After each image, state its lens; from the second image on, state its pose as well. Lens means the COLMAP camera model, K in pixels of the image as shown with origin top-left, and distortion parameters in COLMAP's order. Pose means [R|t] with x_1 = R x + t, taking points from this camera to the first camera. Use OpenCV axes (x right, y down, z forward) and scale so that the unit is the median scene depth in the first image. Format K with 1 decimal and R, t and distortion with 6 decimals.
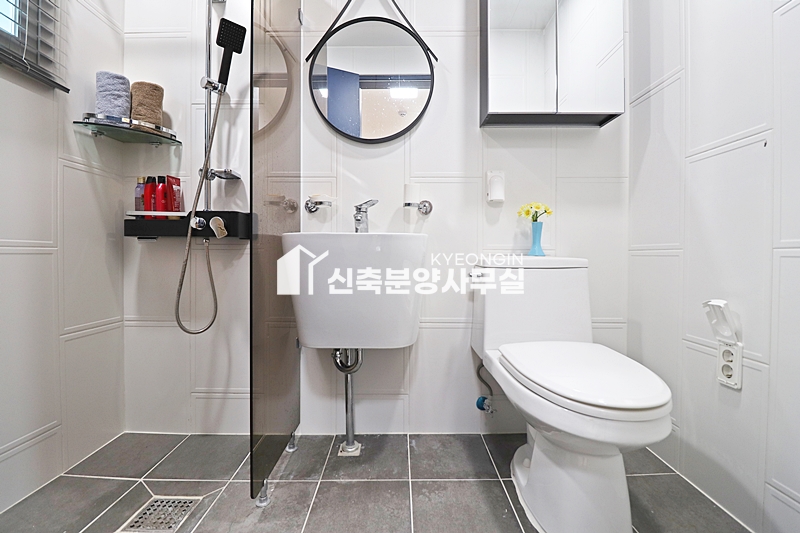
lens RADIAL K [[368.1, 0, 401.0], [0, 368.1, 259.2], [0, 0, 1]] dist [0.000827, -0.014416]
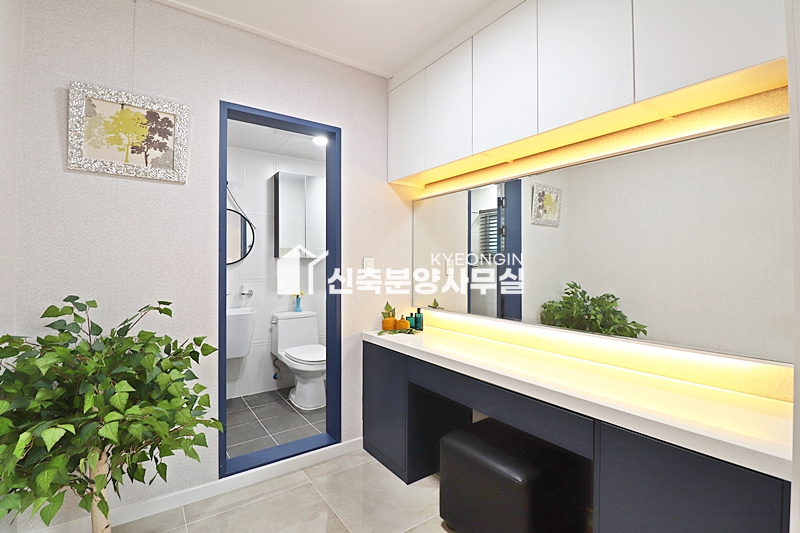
lens RADIAL K [[368.1, 0, 401.0], [0, 368.1, 259.2], [0, 0, 1]] dist [0.000827, -0.014416]
pose [[0.820656, -0.002126, 0.571419, -0.472540], [0.011561, 0.999850, -0.012884, -0.315158], [-0.571306, 0.017179, 0.820557, -1.412568]]
